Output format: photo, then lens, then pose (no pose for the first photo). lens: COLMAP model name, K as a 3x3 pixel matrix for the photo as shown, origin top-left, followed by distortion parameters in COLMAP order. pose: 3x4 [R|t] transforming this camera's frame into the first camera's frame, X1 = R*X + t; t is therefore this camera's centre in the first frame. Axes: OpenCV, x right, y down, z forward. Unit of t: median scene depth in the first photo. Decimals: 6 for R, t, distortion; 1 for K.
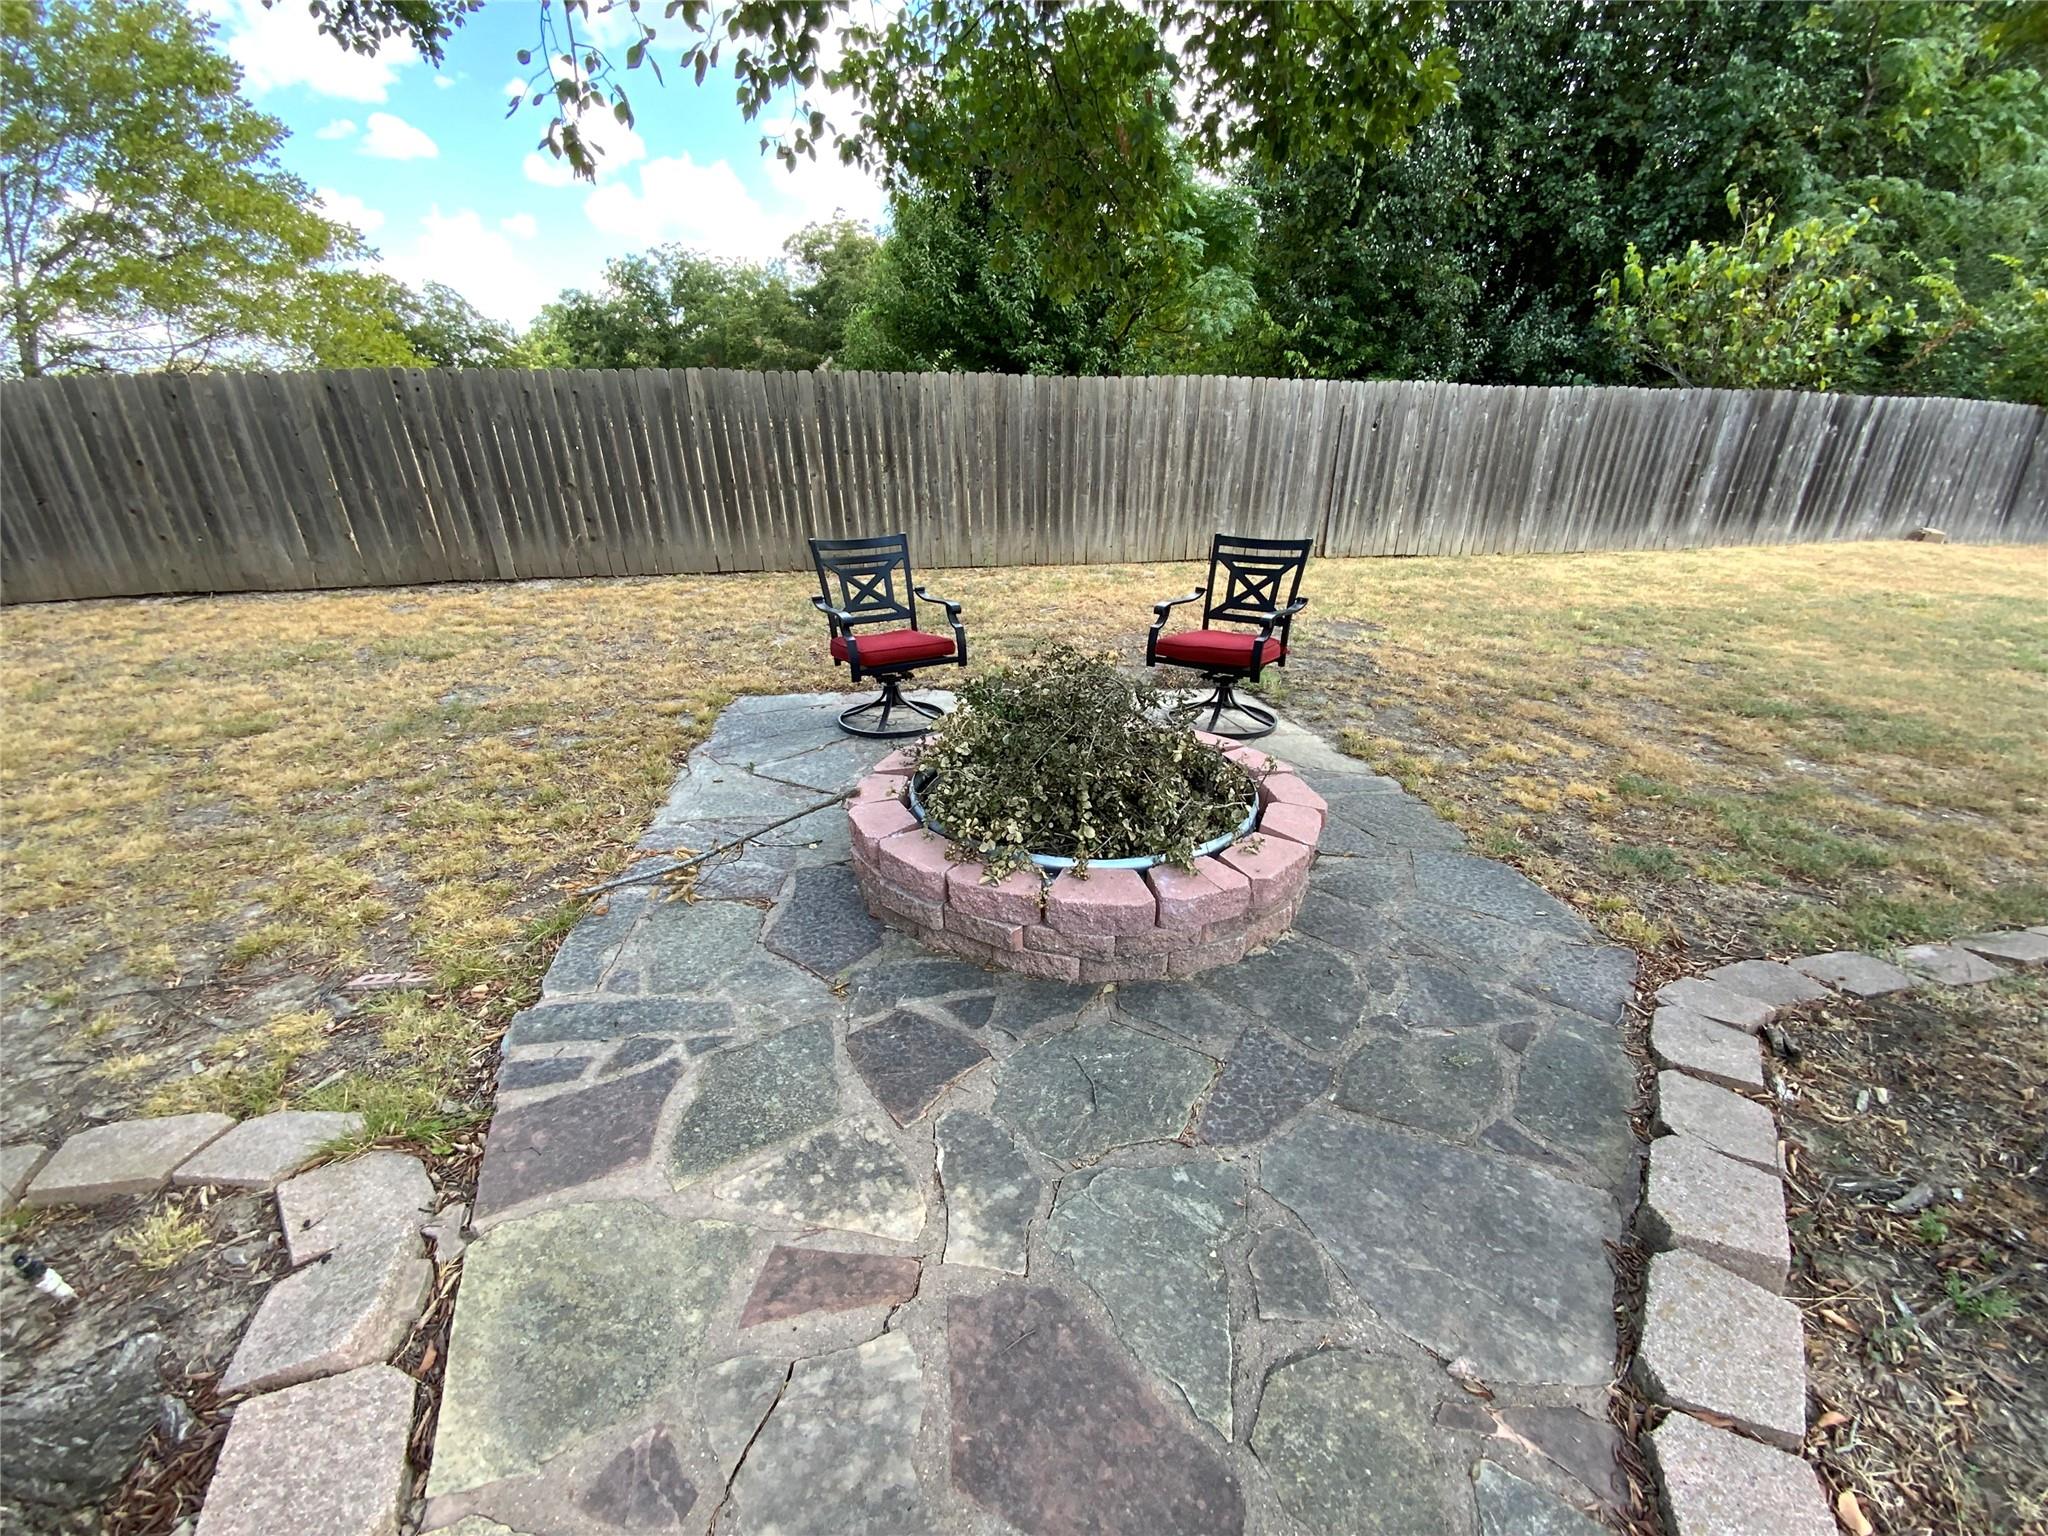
lens RADIAL K [[772.5, 0, 1024.0], [0, 772.5, 768.0], [0, 0, 1]] dist [0.000869, -0.010746]
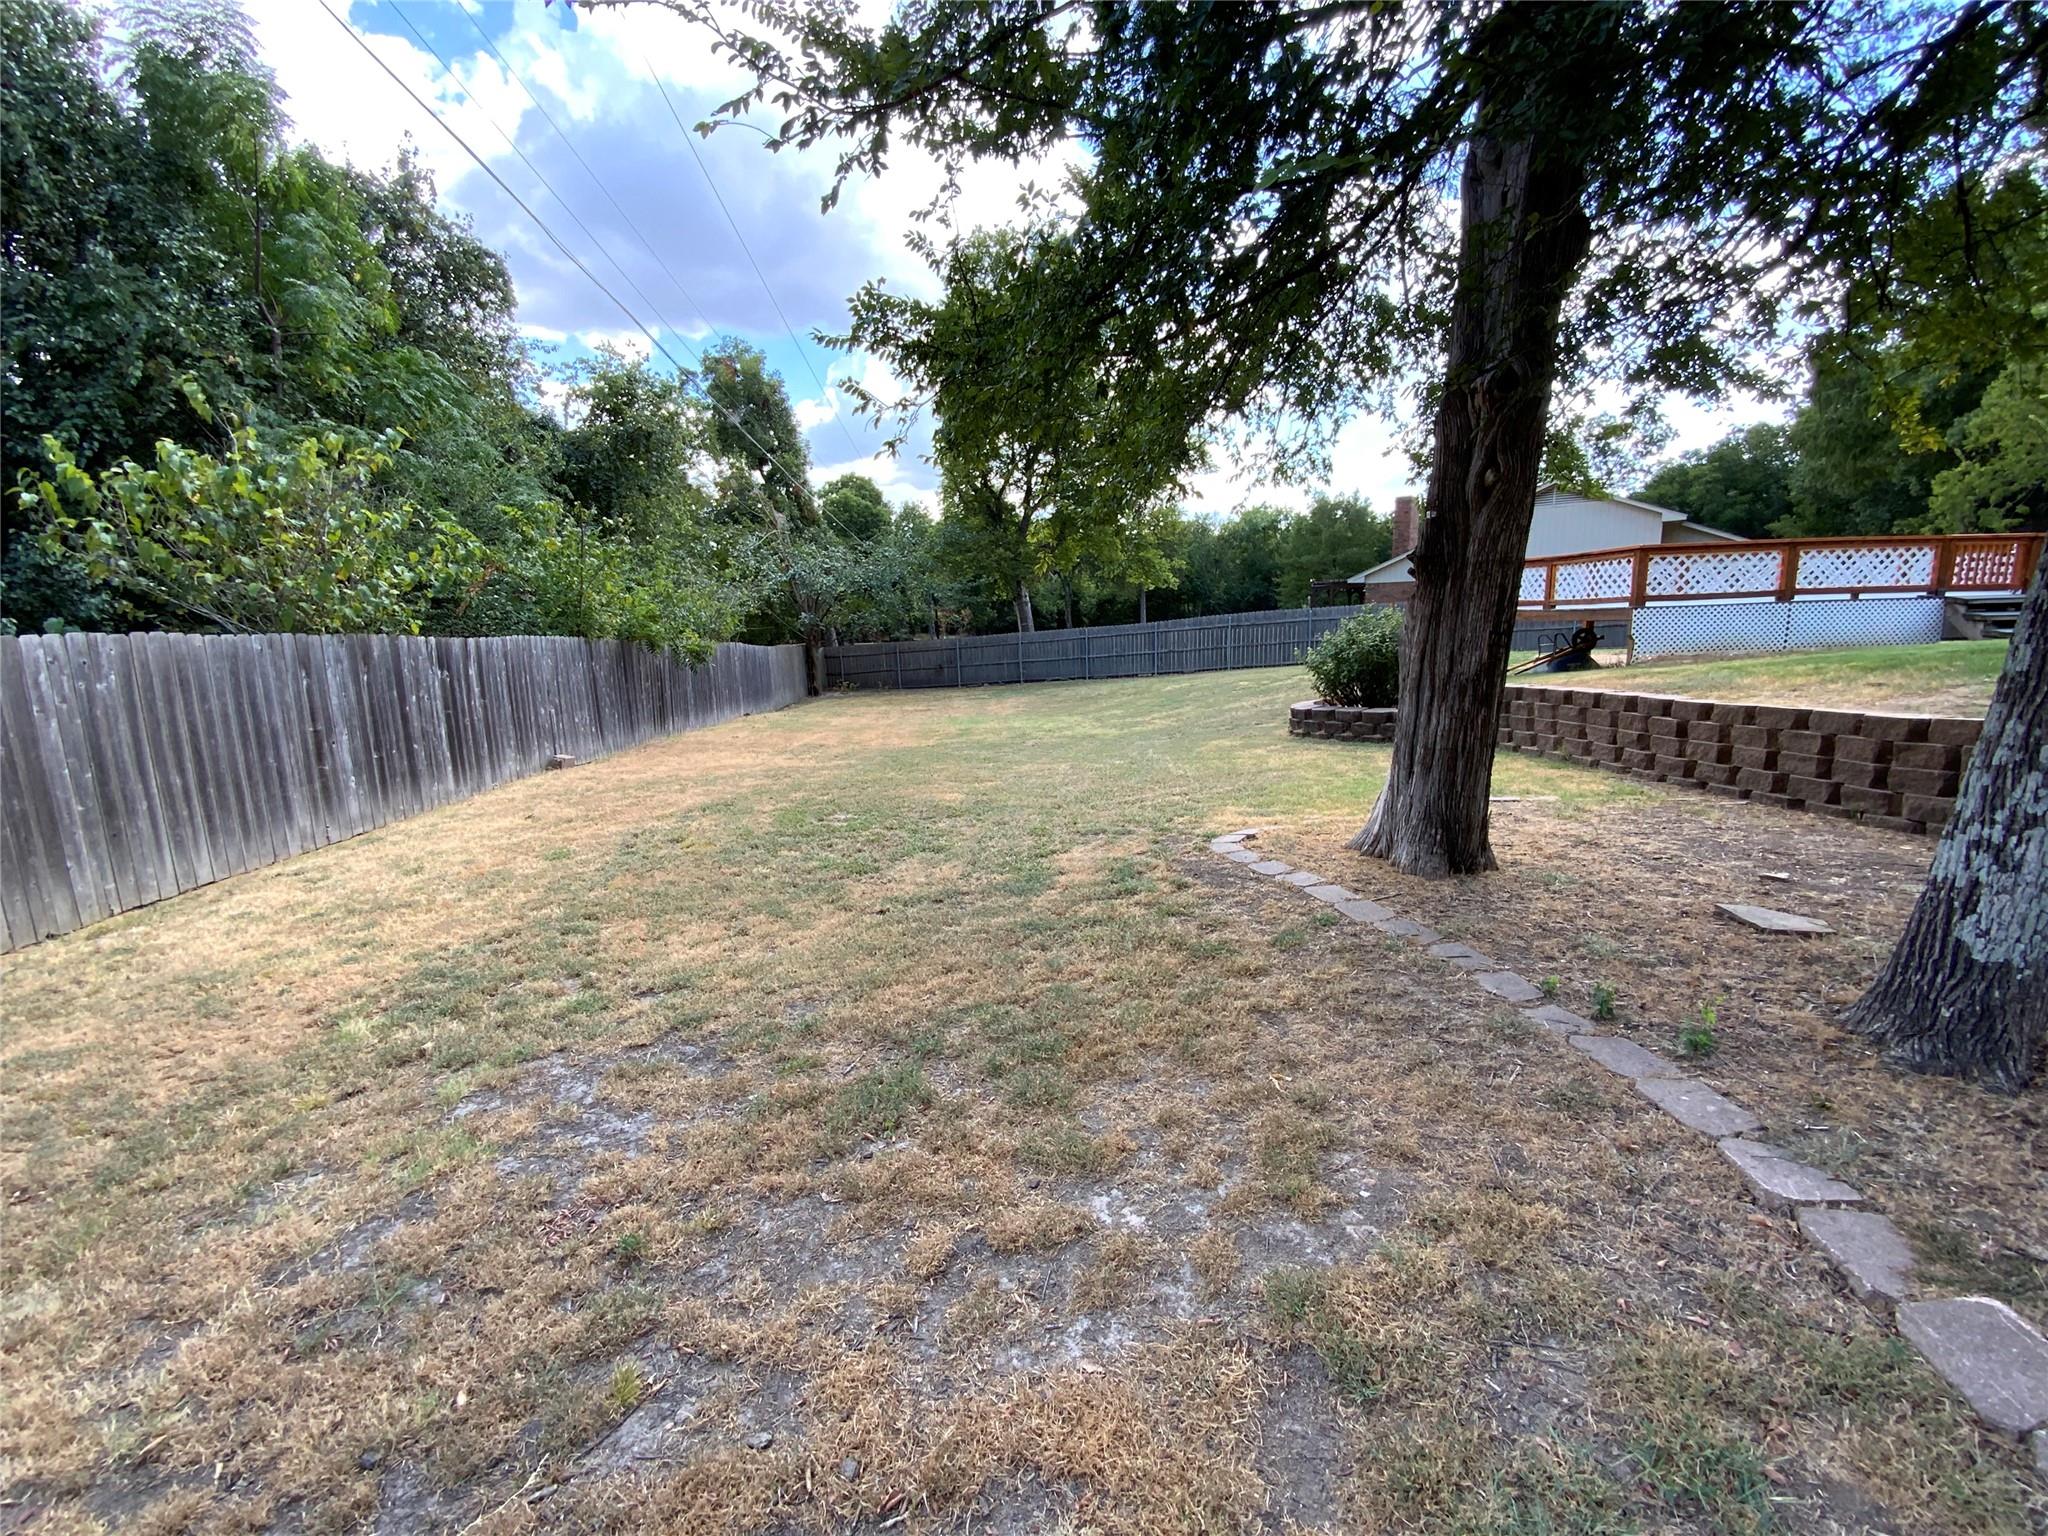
lens RADIAL K [[813.2, 0, 1026.7], [0, 813.2, 773.9], [0, 0, 1]] dist [0.000734, -0.013574]
pose [[0.078242, -0.160922, 0.983861, 0.170386], [0.444023, 0.889222, 0.110132, -0.142578], [-0.892593, 0.428240, 0.141027, 0.304763]]
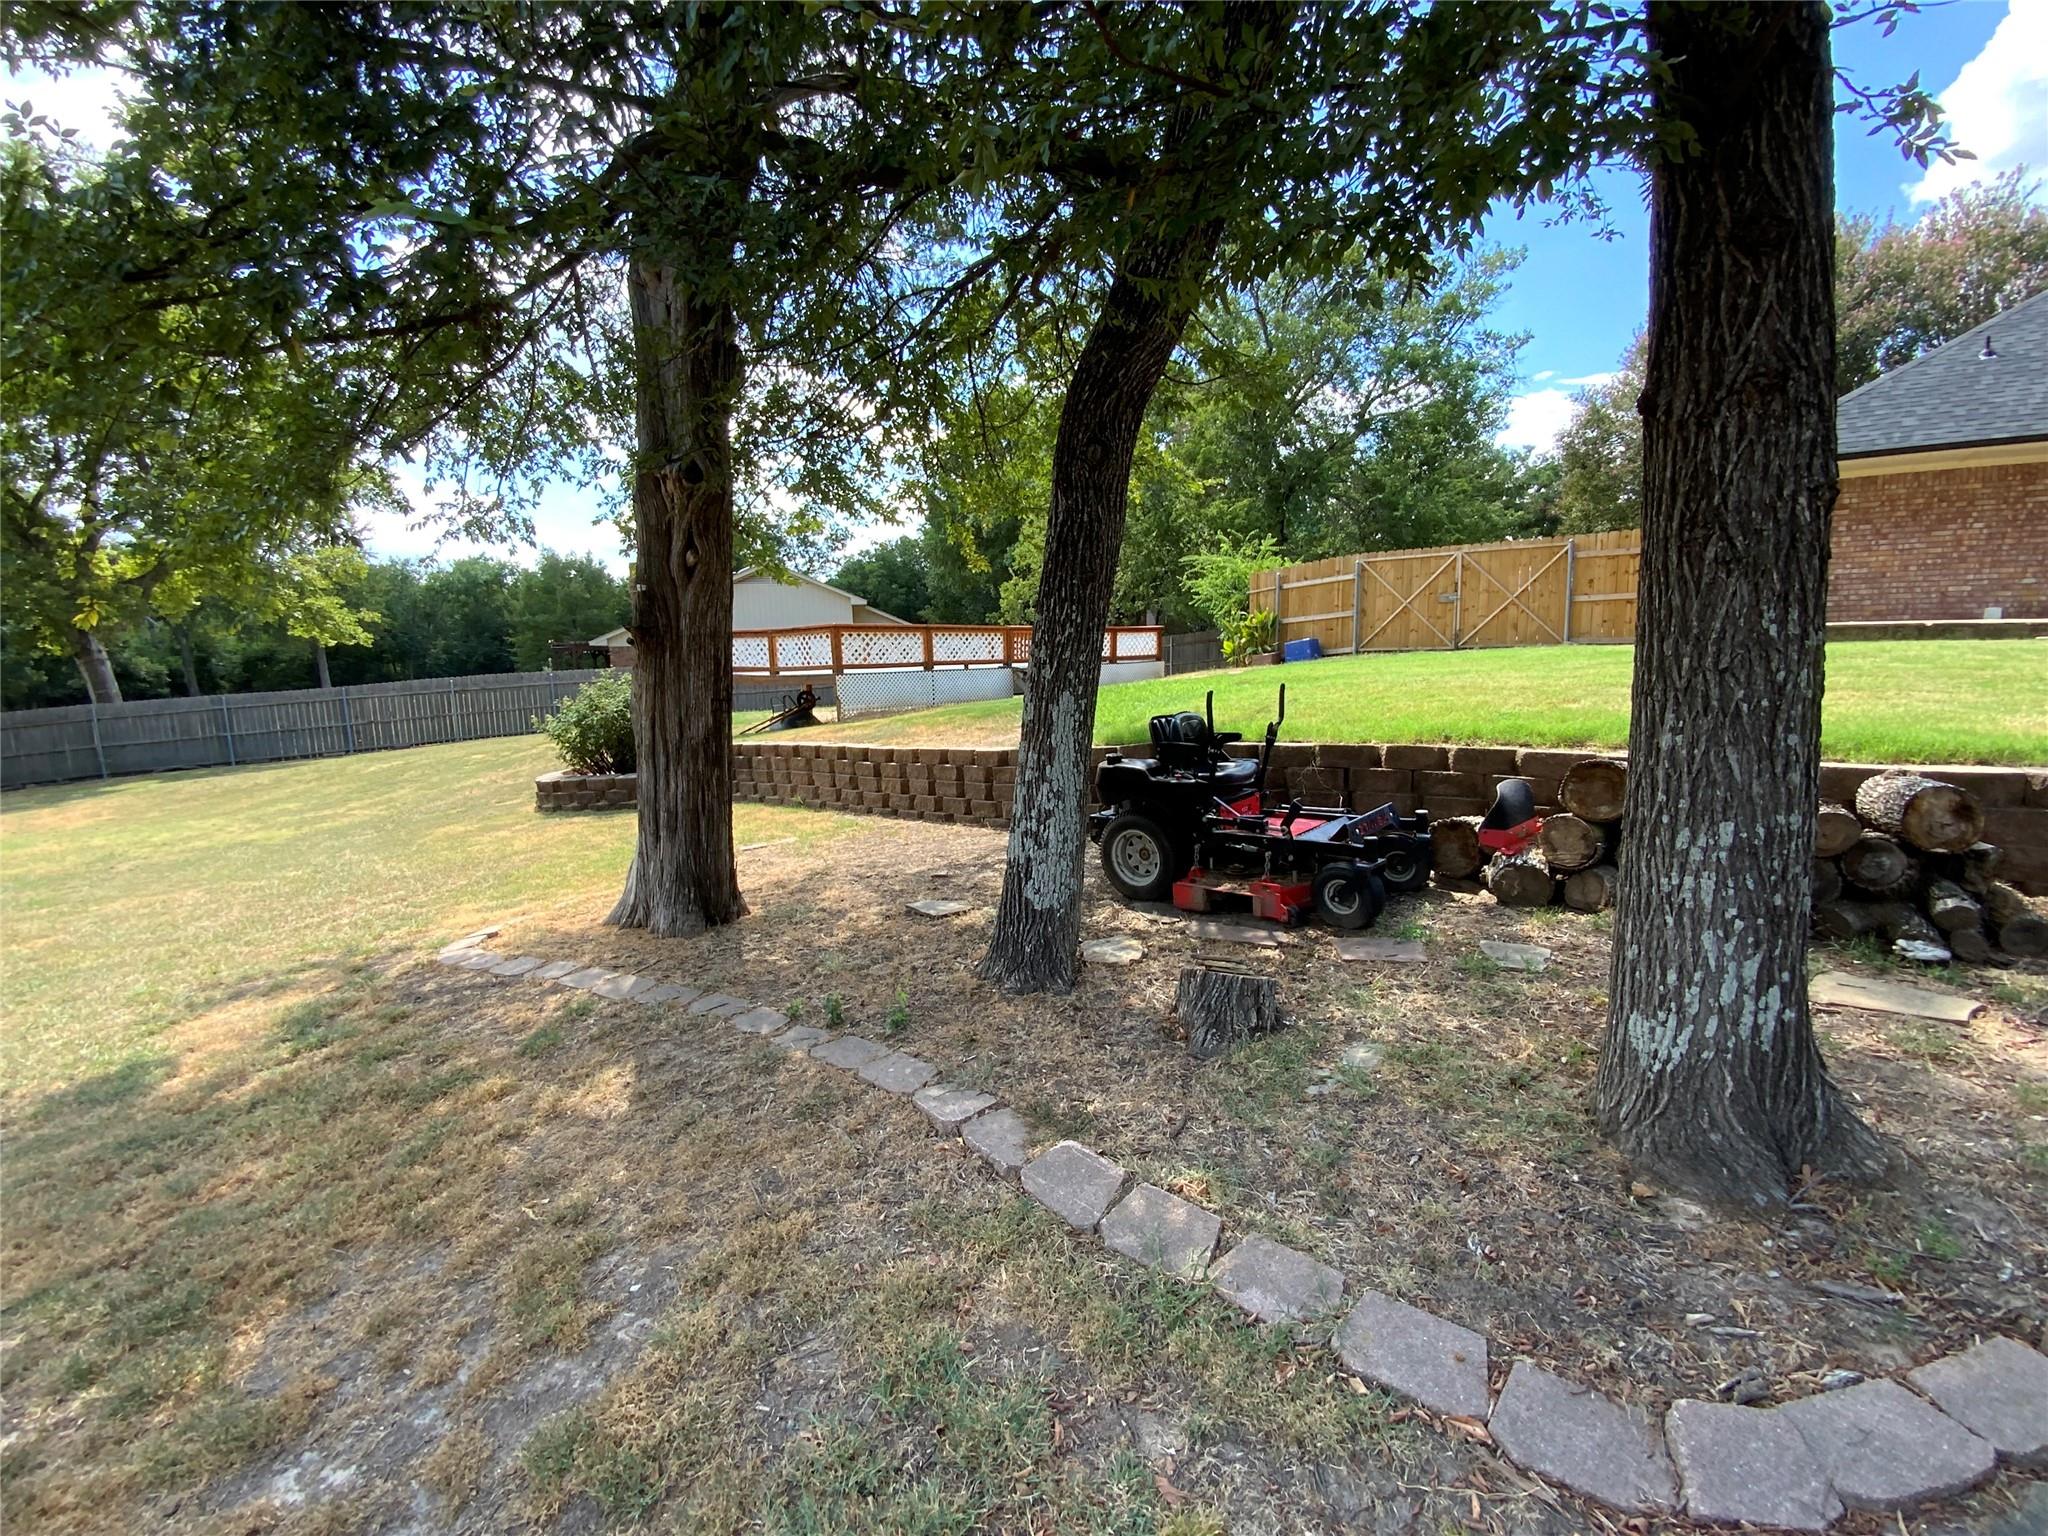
lens RADIAL K [[813.2, 0, 1026.7], [0, 813.2, 773.9], [0, 0, 1]] dist [0.000734, -0.013574]
pose [[-0.698387, -0.054086, 0.713673, 0.159589], [0.337173, 0.854697, 0.394725, -0.138261], [-0.631323, 0.516303, -0.578673, 0.287347]]
